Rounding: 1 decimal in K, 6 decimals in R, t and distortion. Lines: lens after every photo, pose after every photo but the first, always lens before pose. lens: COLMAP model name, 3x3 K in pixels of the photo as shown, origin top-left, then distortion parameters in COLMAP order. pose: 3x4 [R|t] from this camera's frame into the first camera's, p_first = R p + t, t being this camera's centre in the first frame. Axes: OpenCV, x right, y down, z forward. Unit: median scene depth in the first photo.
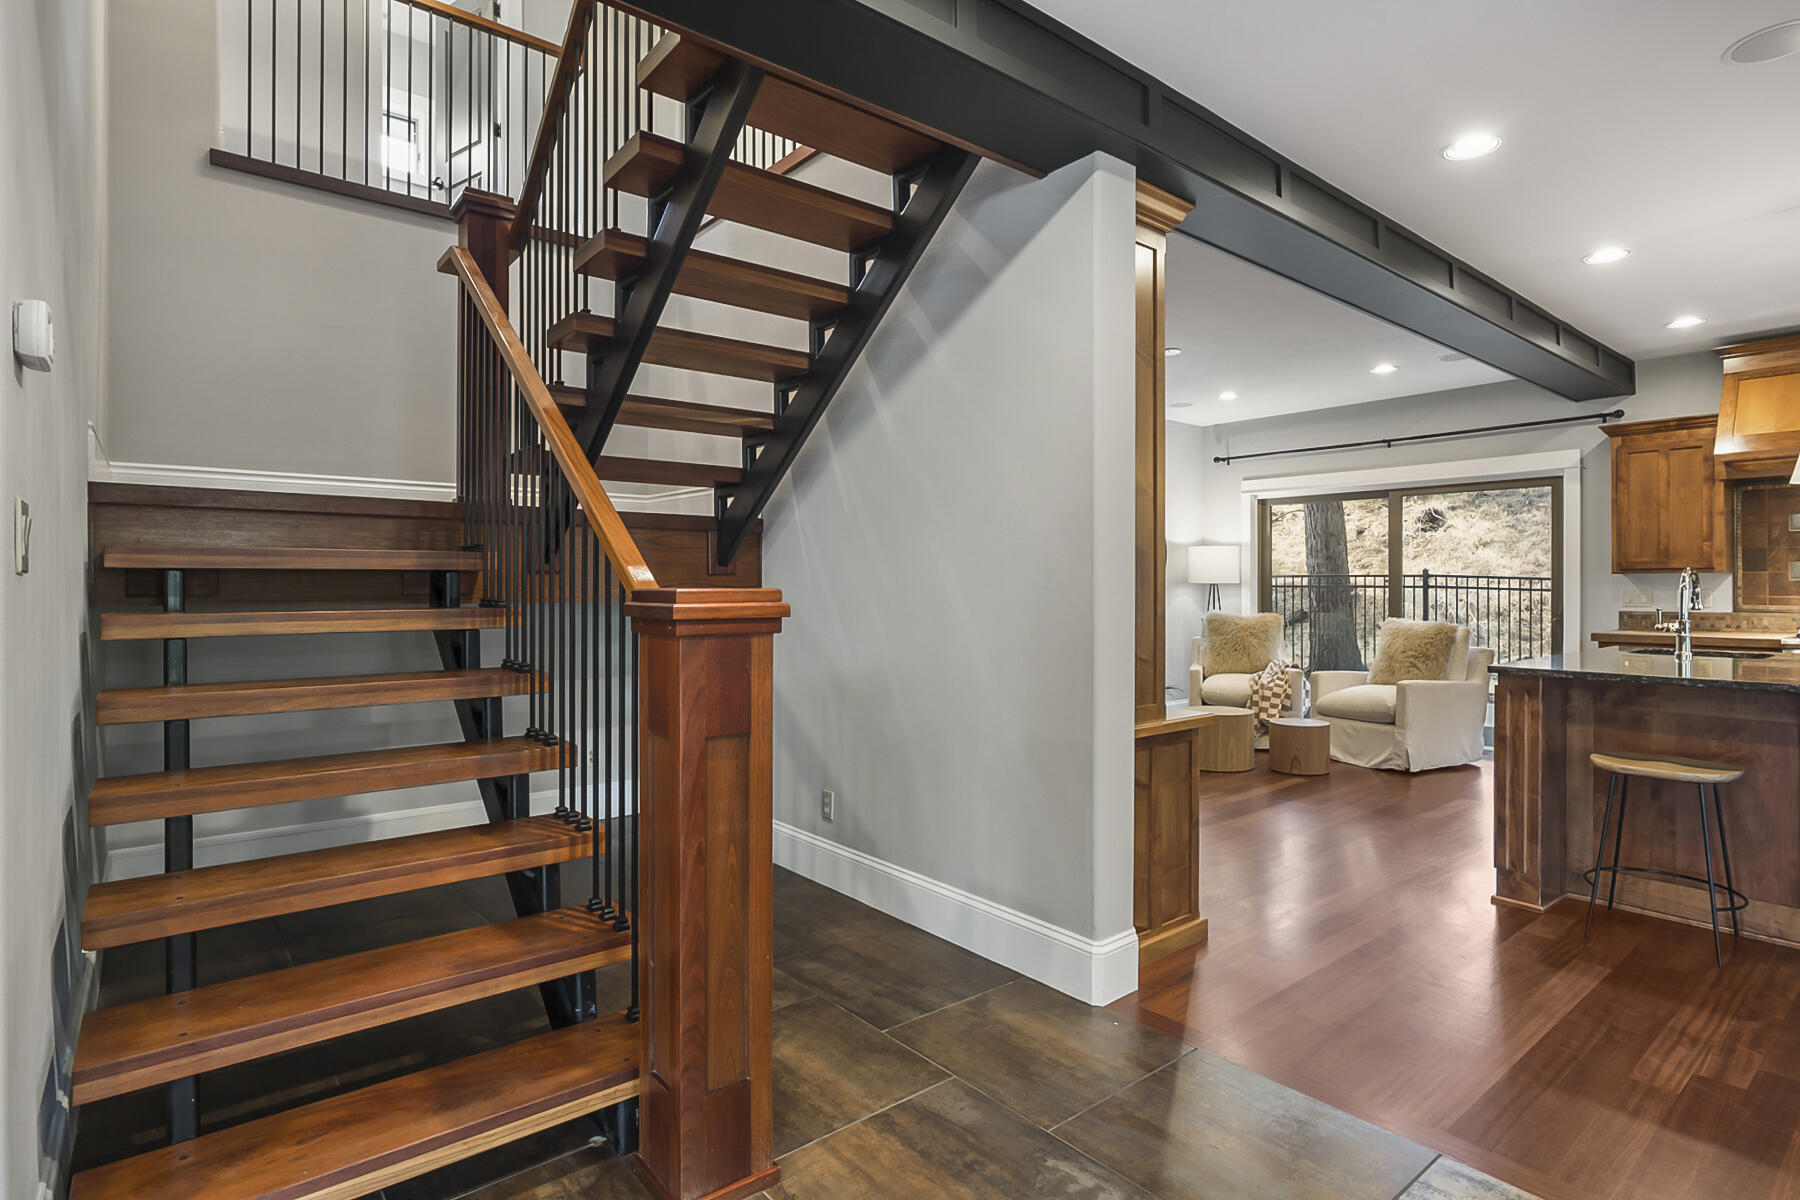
lens RADIAL K [[910.6, 0, 907.2], [0, 910.6, 587.2], [0, 0, 1]] dist [-0.016578, 0.007247]
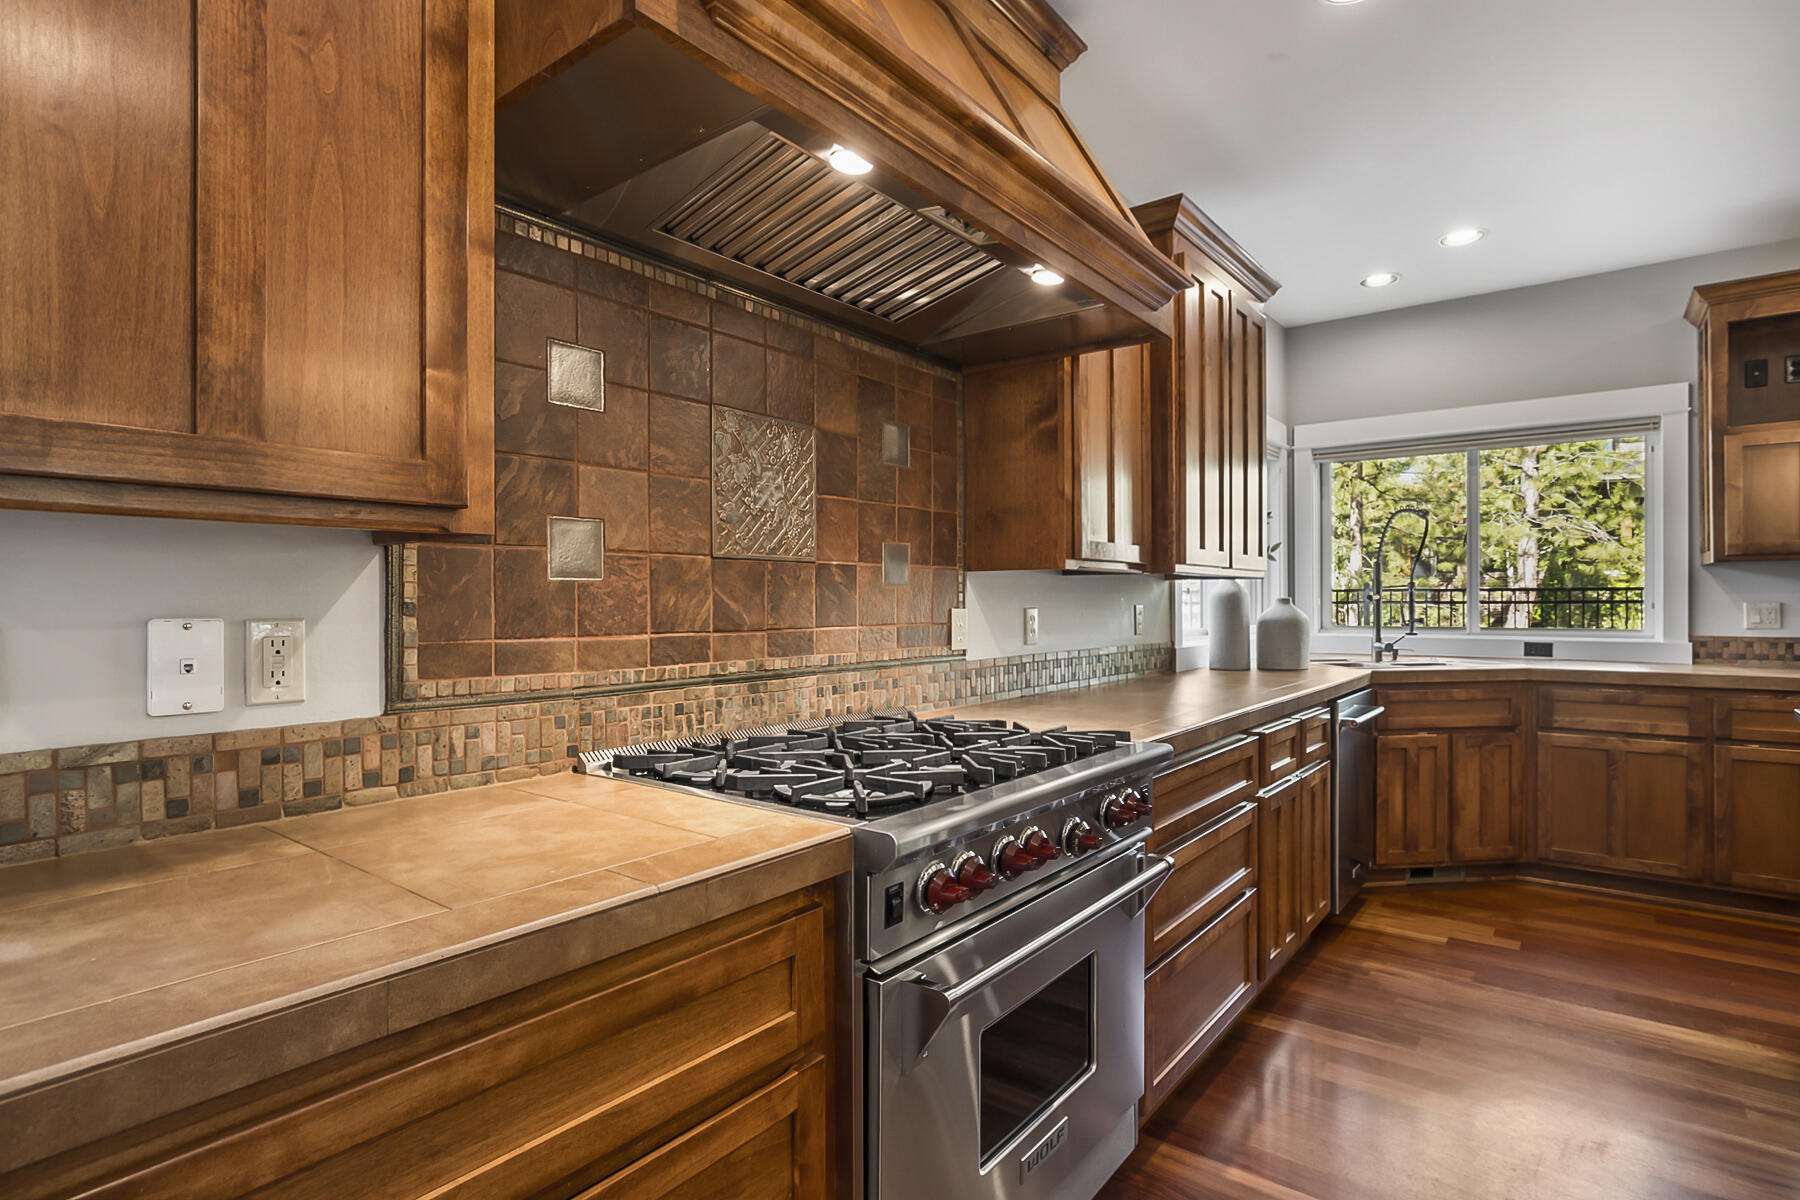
lens RADIAL K [[910.6, 0, 912.1], [0, 910.6, 601.3], [0, 0, 1]] dist [-0.016578, 0.007247]
pose [[-0.217012, 0.002732, 0.976165, 0.555973], [0.005651, 0.999983, -0.001543, -0.000188], [-0.976153, 0.005181, -0.217024, 0.775853]]
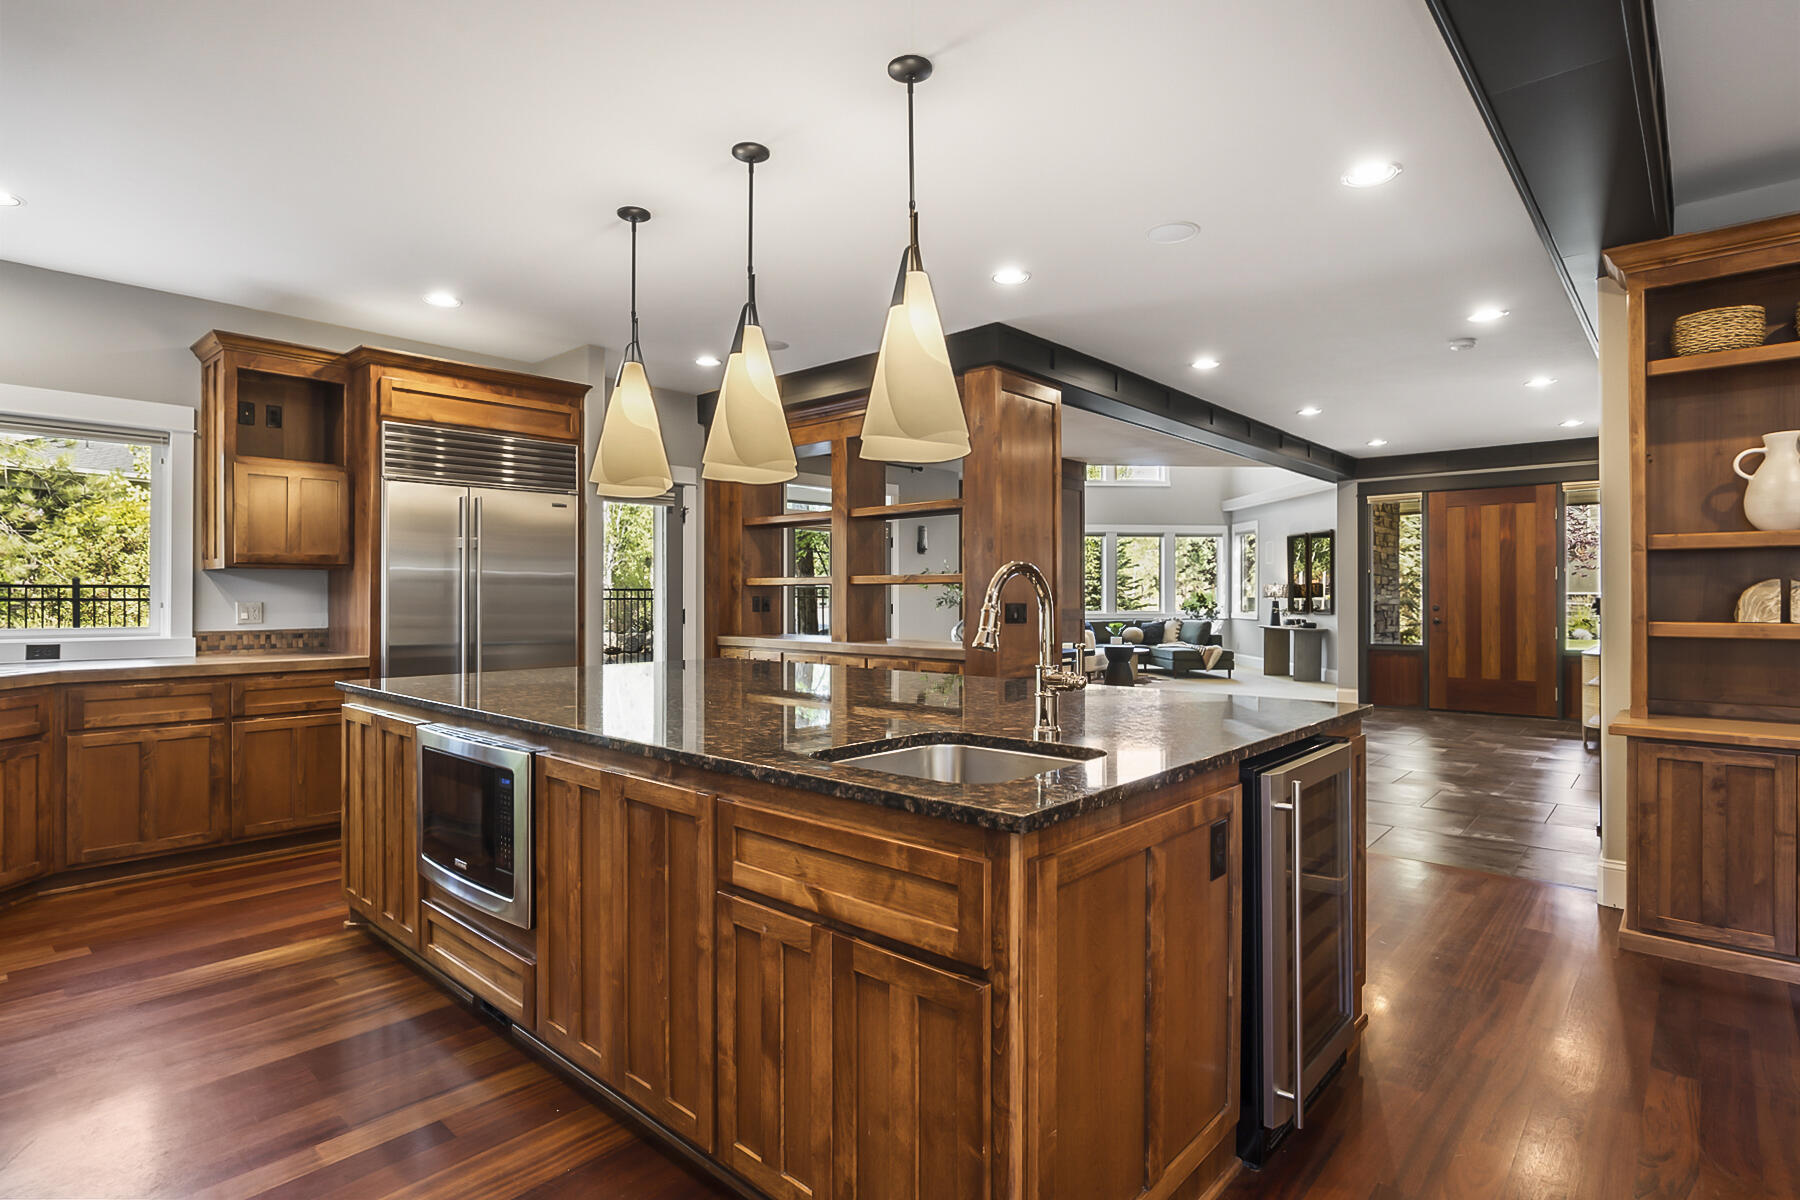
lens RADIAL K [[910.6, 0, 895.9], [0, 910.6, 594.2], [0, 0, 1]] dist [-0.016578, 0.007247]
pose [[-0.989714, 0.001390, -0.143052, 0.603888], [0.001520, 0.999999, -0.000797, -0.002085], [0.143051, -0.001006, -0.989715, 0.888627]]
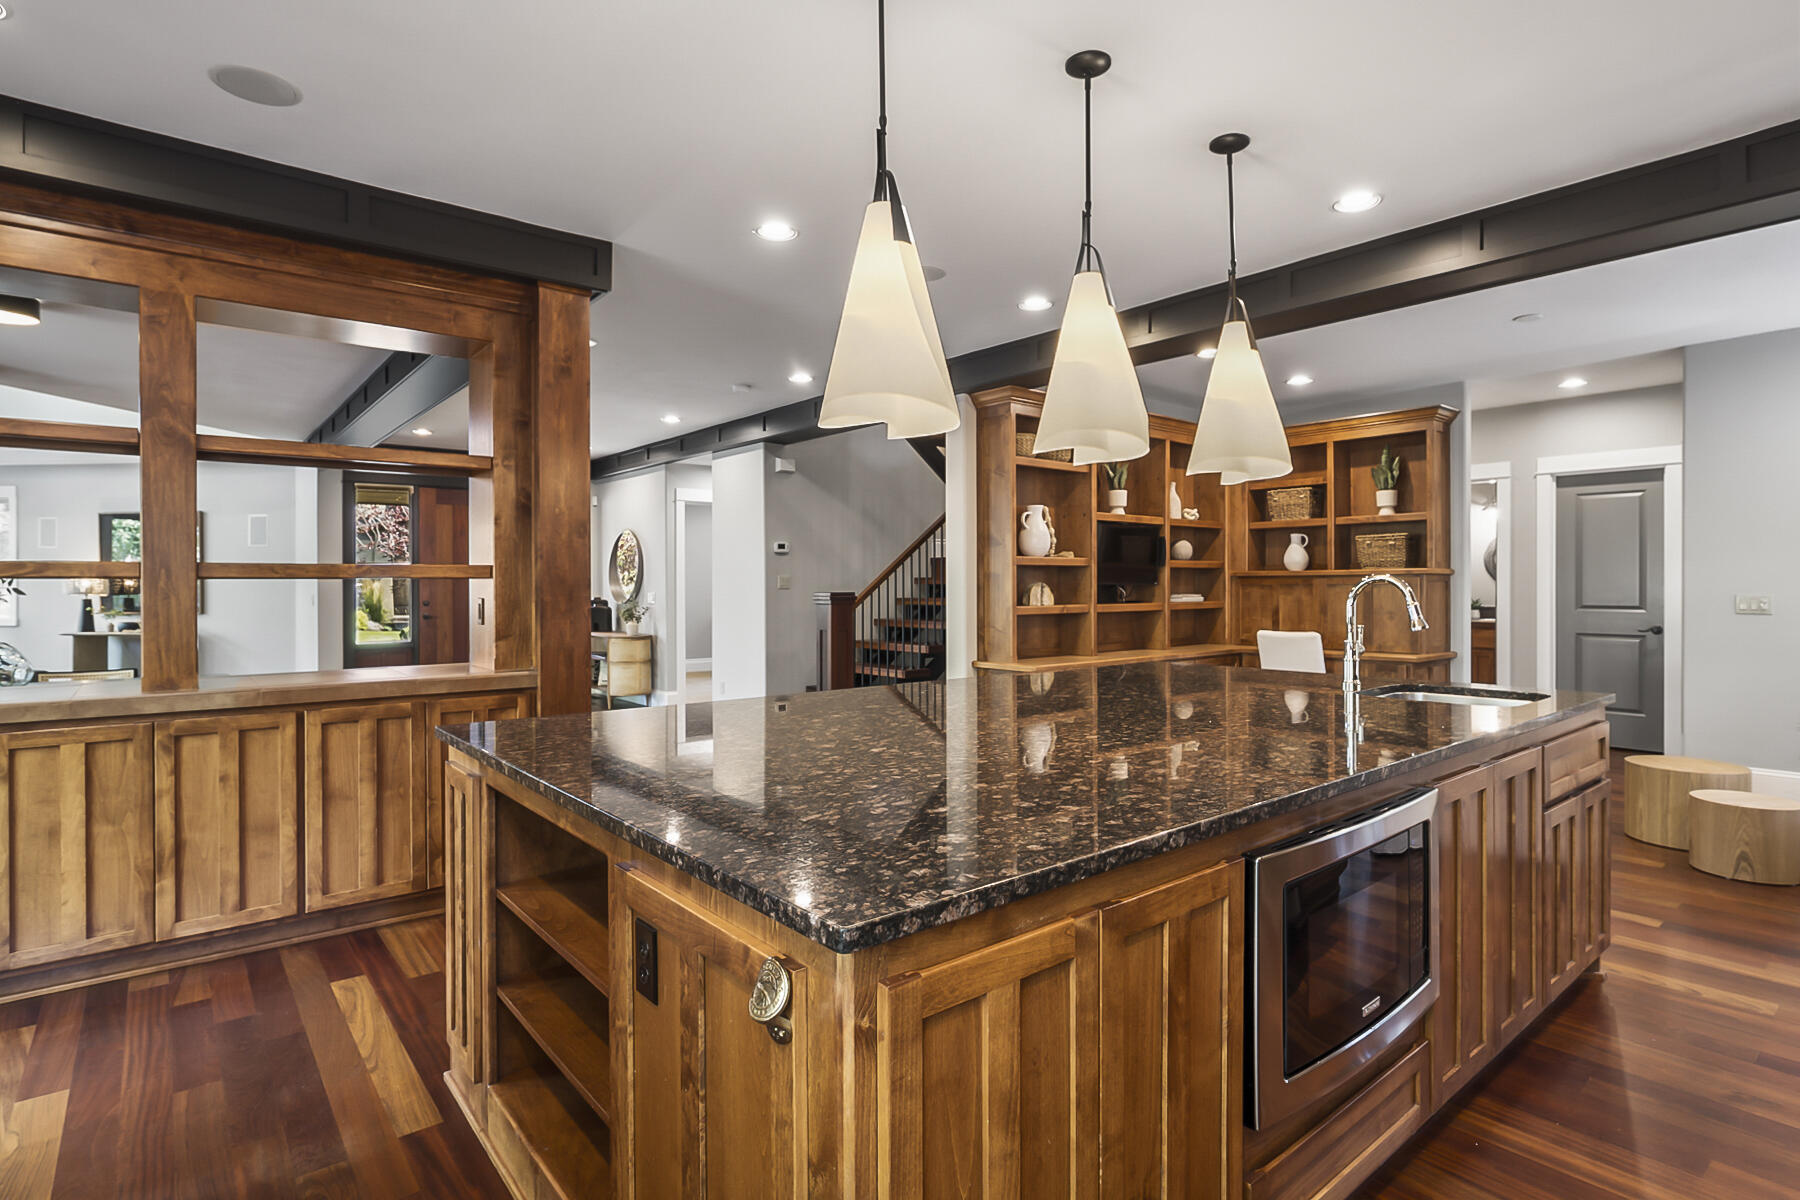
lens RADIAL K [[910.6, 0, 889.3], [0, 910.6, 590.7], [0, 0, 1]] dist [-0.016578, 0.007247]
pose [[-0.004902, 0.007510, -0.999960, 0.981660], [0.002381, 0.999969, 0.007499, -0.008864], [0.999985, -0.002344, -0.004919, 0.342085]]
